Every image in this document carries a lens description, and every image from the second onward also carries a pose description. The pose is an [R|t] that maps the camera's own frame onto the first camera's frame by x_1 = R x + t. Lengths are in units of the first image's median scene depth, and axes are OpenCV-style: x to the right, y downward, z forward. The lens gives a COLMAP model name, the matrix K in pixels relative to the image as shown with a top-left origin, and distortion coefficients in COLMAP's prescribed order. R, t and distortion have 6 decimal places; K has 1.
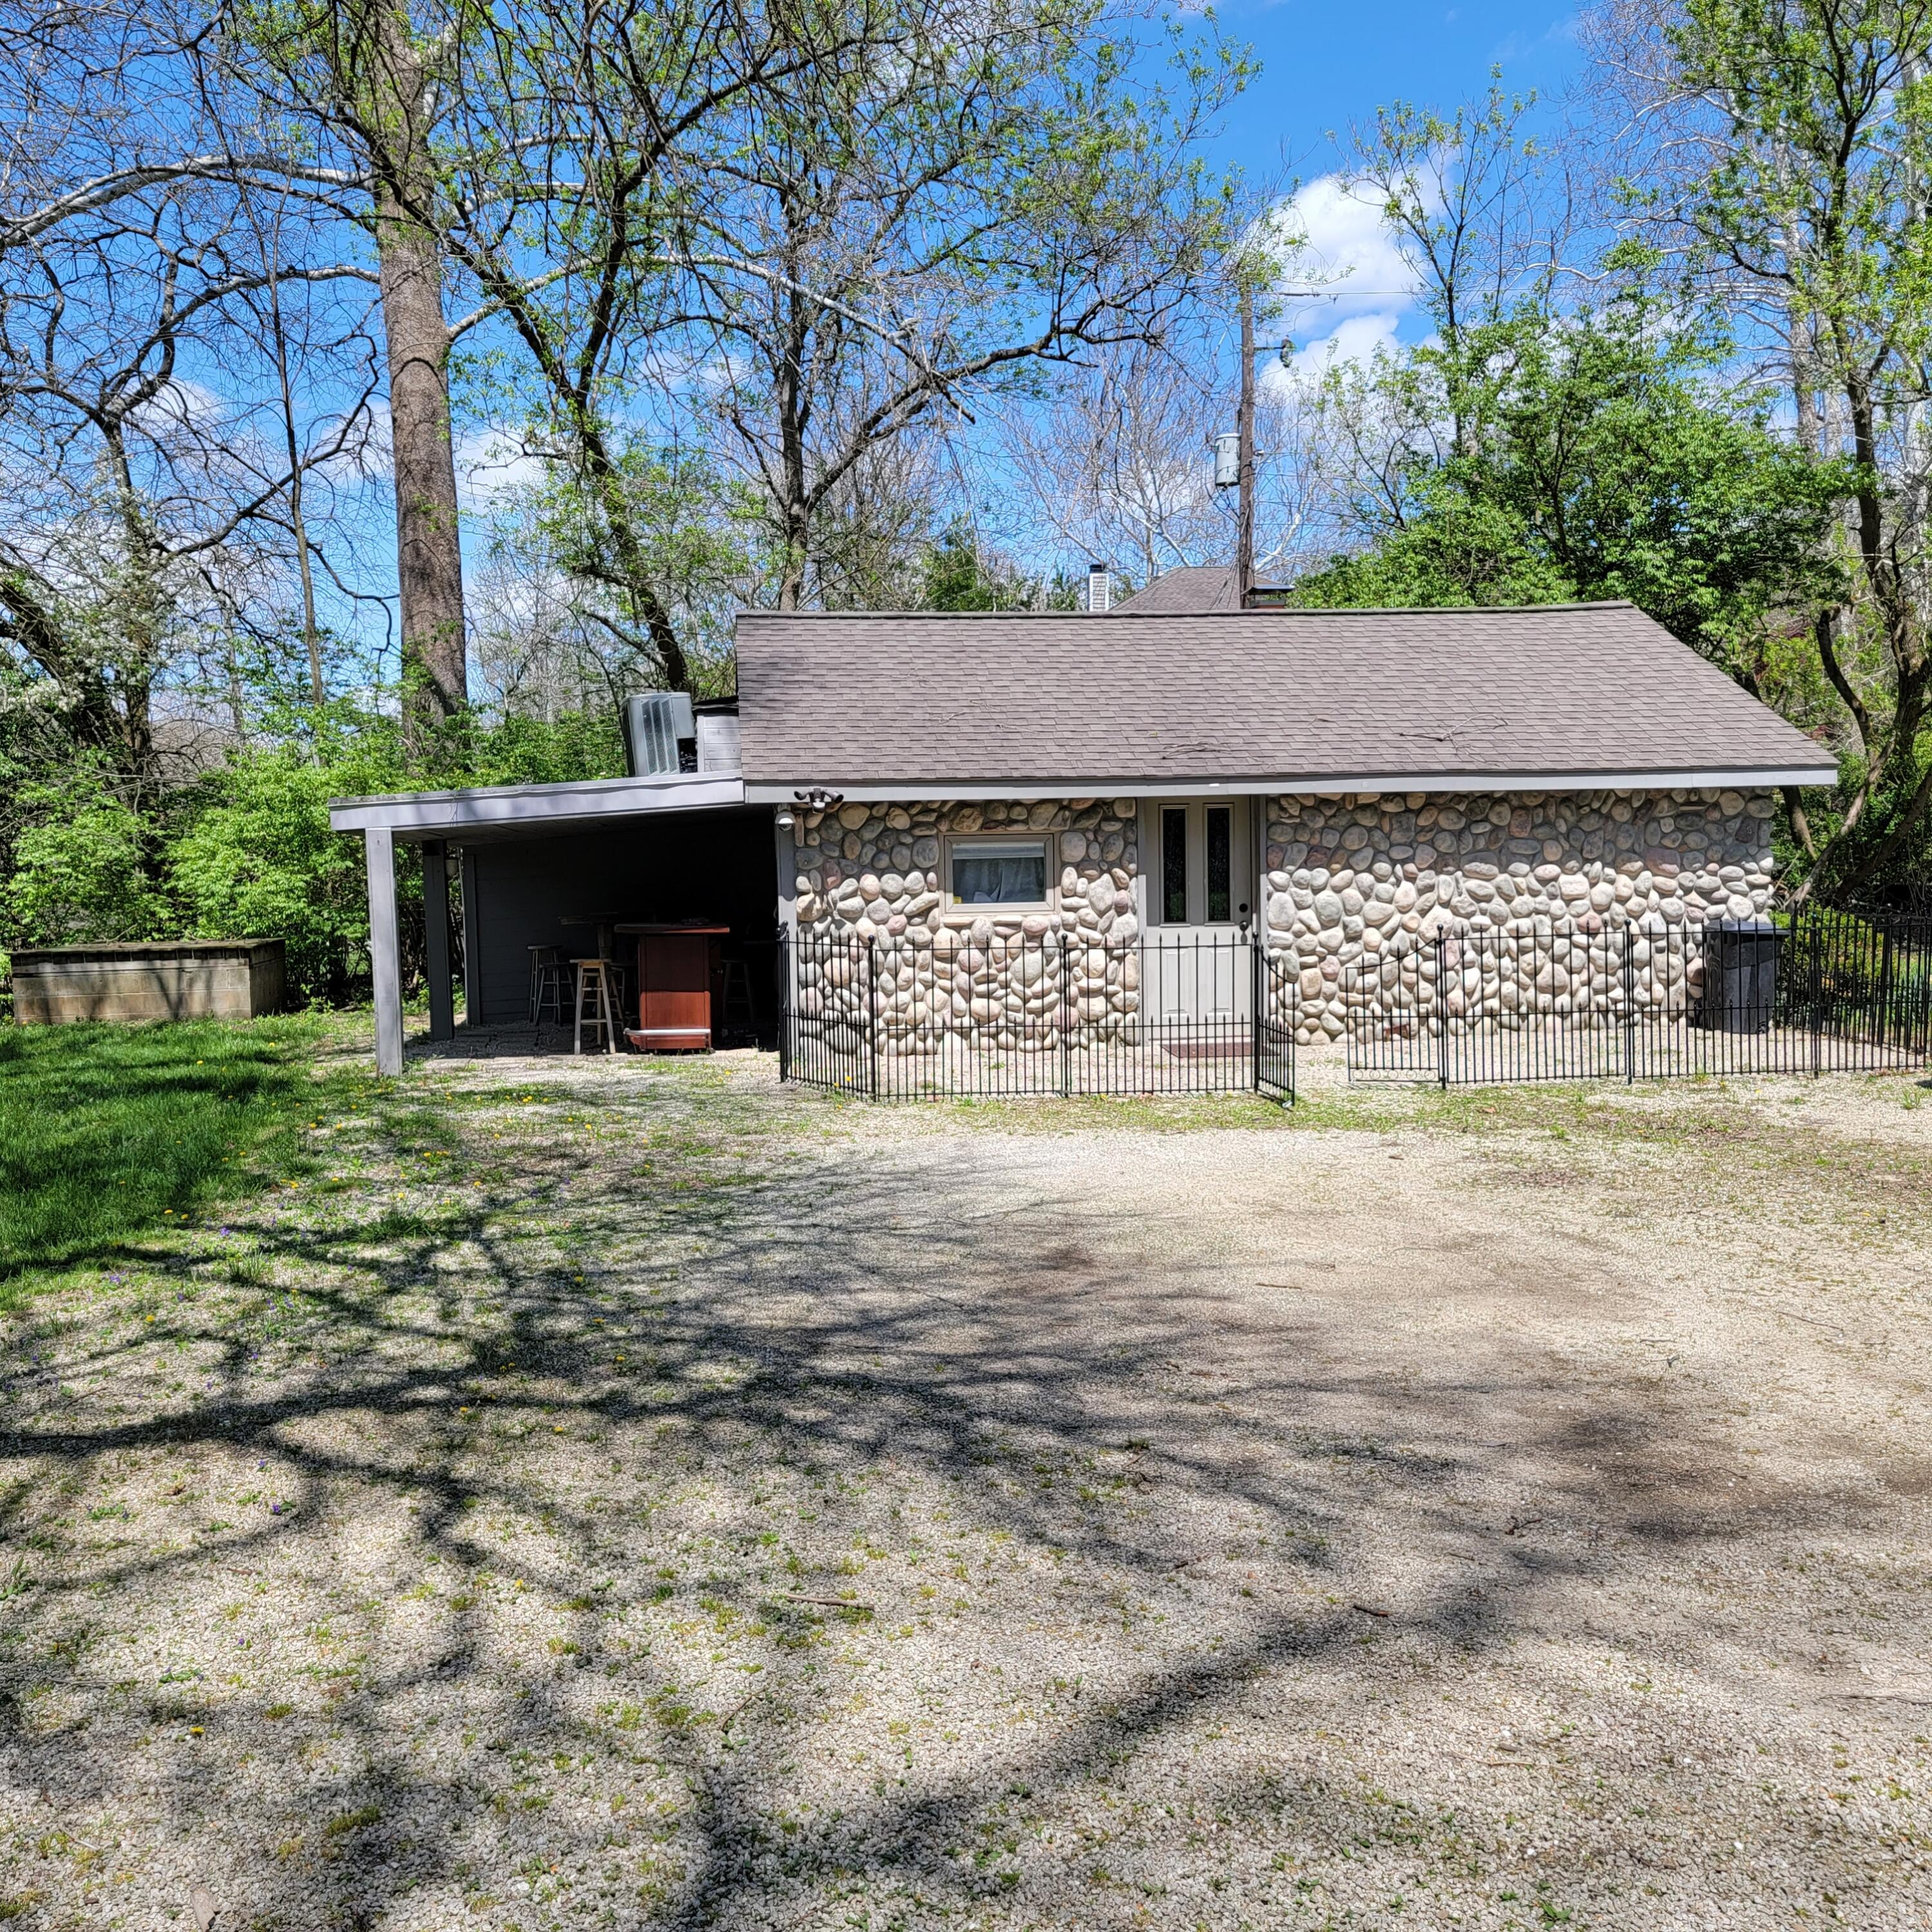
lens RADIAL K [[1621.1, 0, 966.0], [0, 1621.1, 966.0], [0, 0, 1]] dist [0.018827, -0.004568]
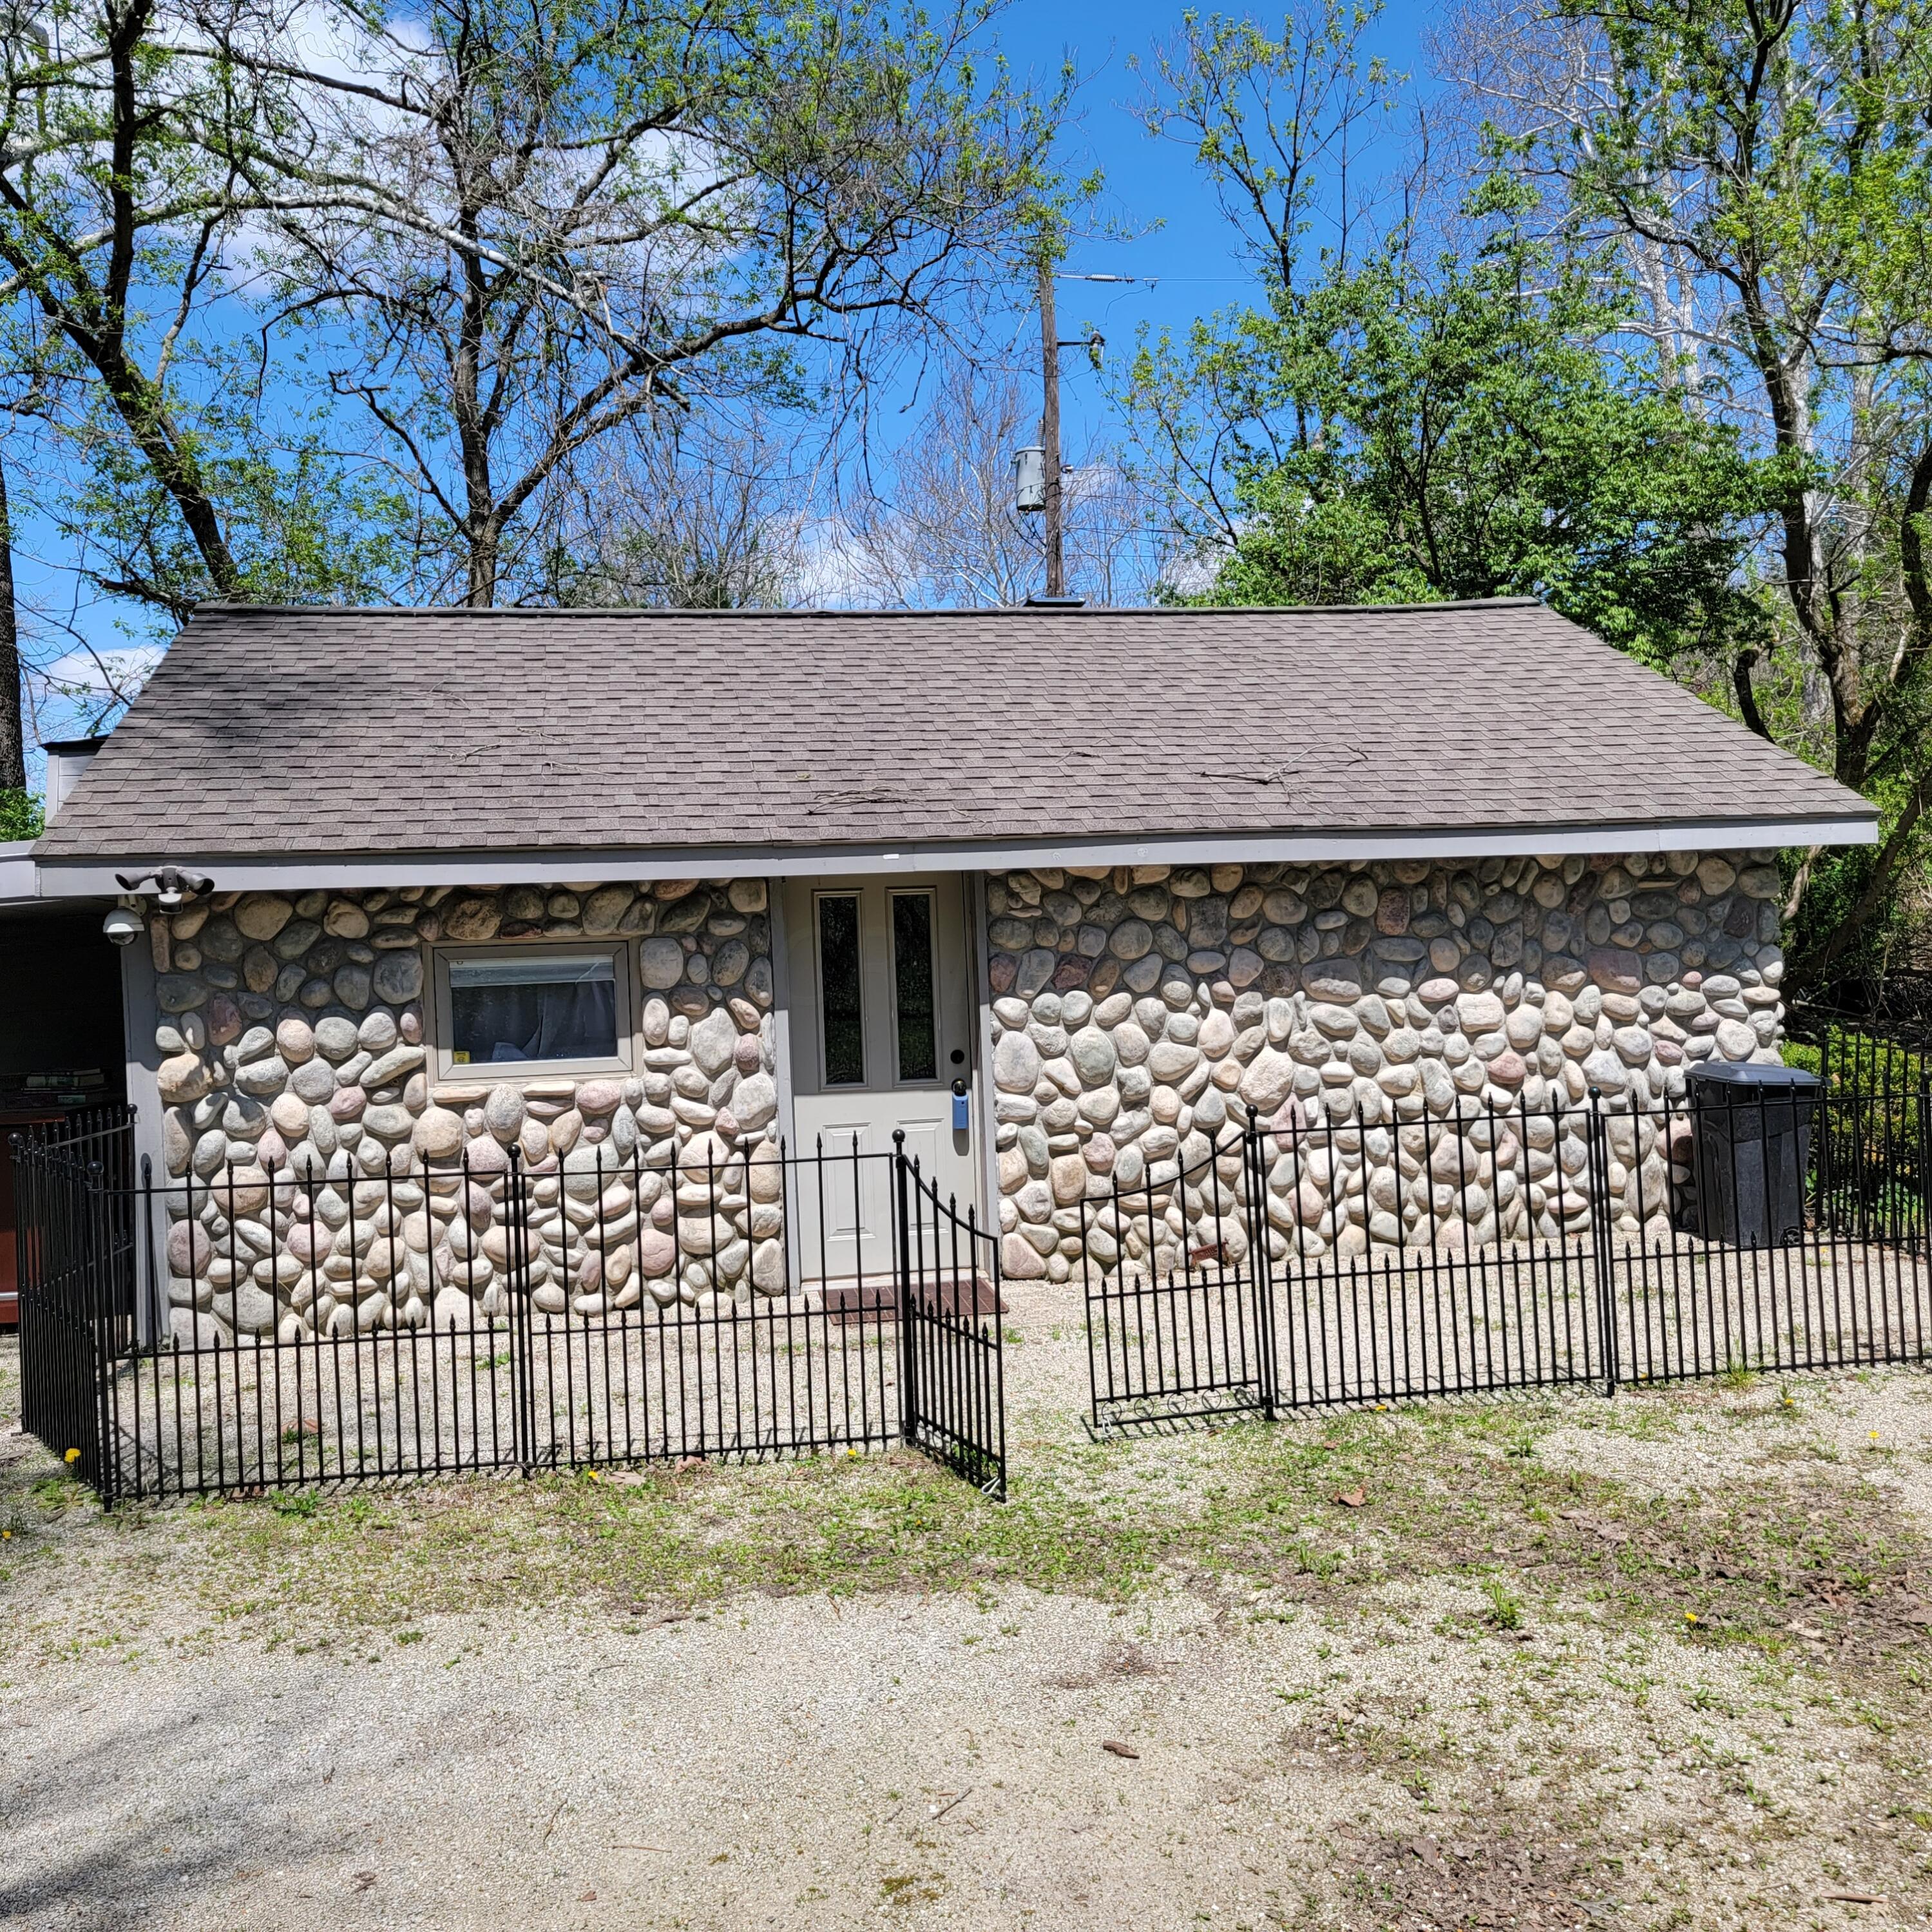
lens RADIAL K [[1758.4, 0, 966.0], [0, 1758.4, 966.0], [0, 0, 1]] dist [0.036937, 0.006697]
pose [[0.996013, -0.018227, 0.087325, 0.118315], [0.023768, 0.997741, -0.062835, -0.028696], [-0.085982, 0.064660, 0.994196, 0.342524]]
